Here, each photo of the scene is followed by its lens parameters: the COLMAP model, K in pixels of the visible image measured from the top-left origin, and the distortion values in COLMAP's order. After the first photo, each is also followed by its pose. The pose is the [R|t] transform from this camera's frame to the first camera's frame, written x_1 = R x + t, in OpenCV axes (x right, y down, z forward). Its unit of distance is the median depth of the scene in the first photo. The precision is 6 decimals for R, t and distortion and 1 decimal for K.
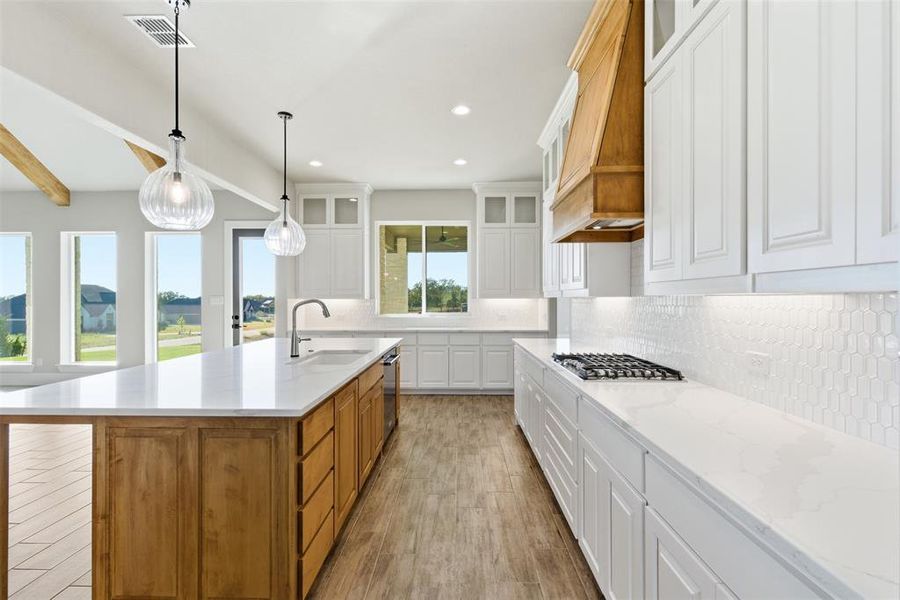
lens RADIAL K [[404.3, 0, 446.2], [0, 404.3, 297.9], [0, 0, 1]] dist [-0.000820, 0.000202]
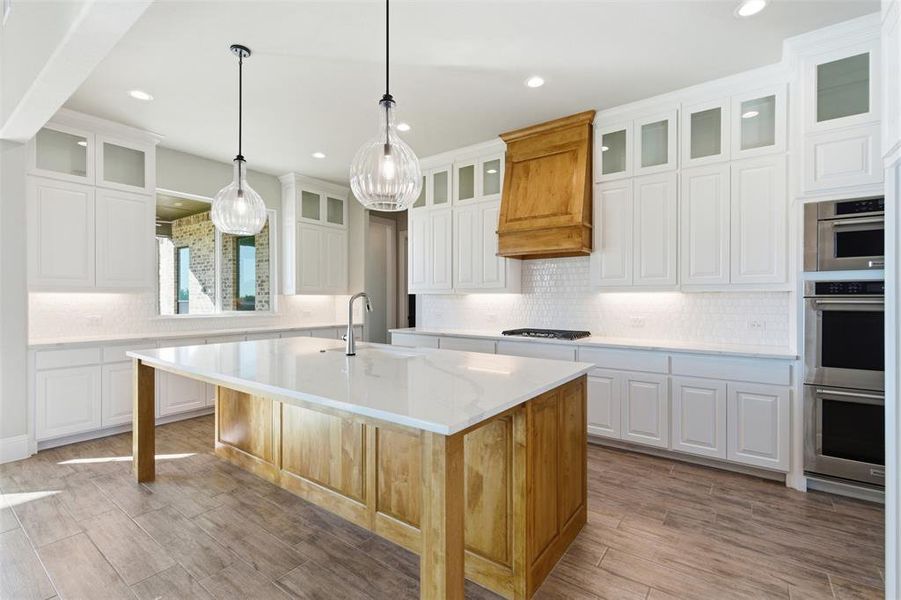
lens RADIAL K [[409.0, 0, 446.8], [0, 409.0, 296.5], [0, 0, 1]] dist [0.001116, 0.000481]
pose [[0.572085, 0.007139, 0.820163, -0.689746], [-0.005511, 0.999973, -0.004860, 0.011551], [-0.820176, -0.001740, 0.572109, 0.203995]]
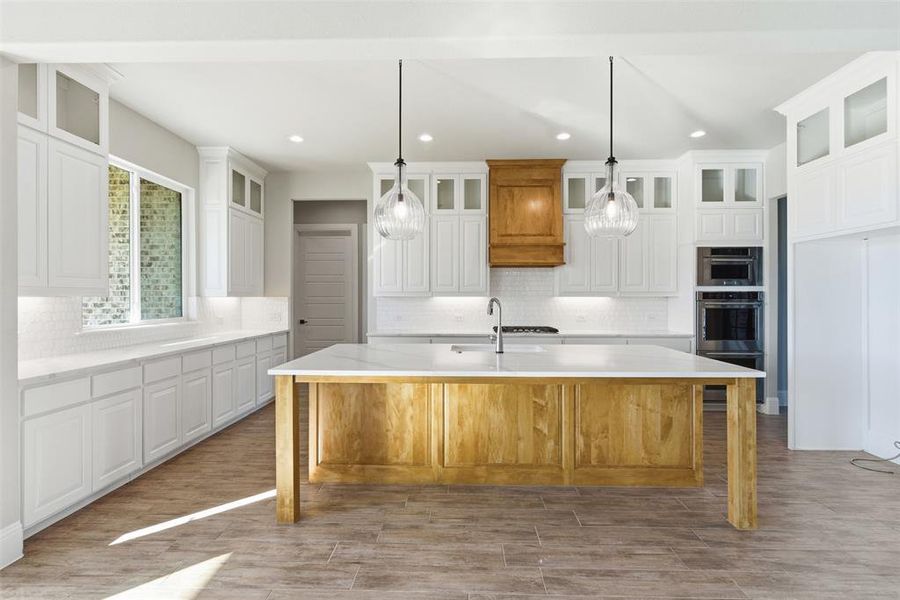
lens RADIAL K [[436.5, 0, 448.6], [0, 436.5, 296.2], [0, 0, 1]] dist [0.000352, -0.000399]
pose [[0.000067, 0.005357, 0.999986, -1.029249], [-0.004009, 0.999978, -0.005356, 0.003597], [-0.999992, -0.004009, 0.000088, 0.777376]]
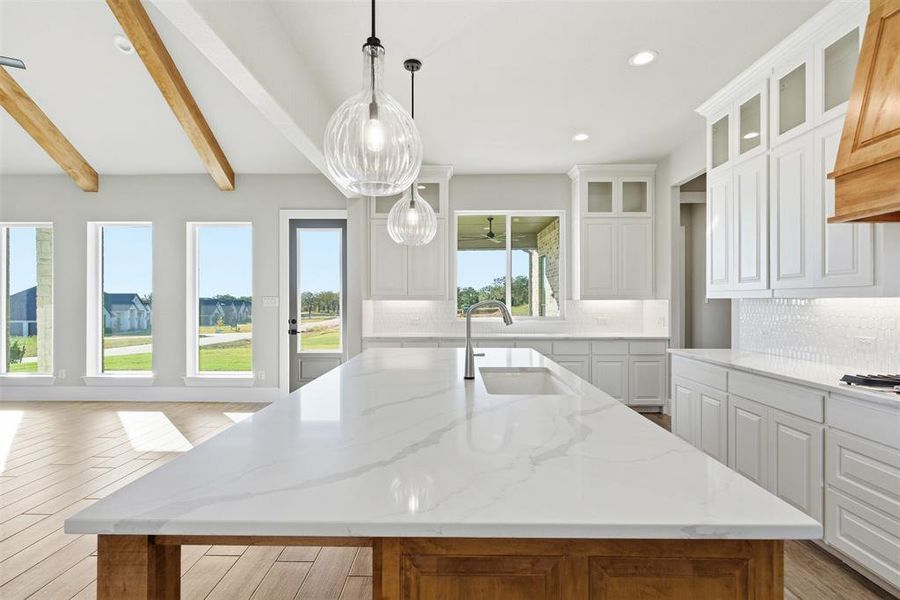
lens RADIAL K [[408.6, 0, 446.3], [0, 408.6, 296.5], [0, 0, 1]] dist [0.001116, 0.000481]
pose [[0.999952, 0.001302, 0.009745, -0.290281], [-0.001233, 0.999974, -0.007060, 0.001460], [-0.009754, 0.007047, 0.999928, 0.180230]]
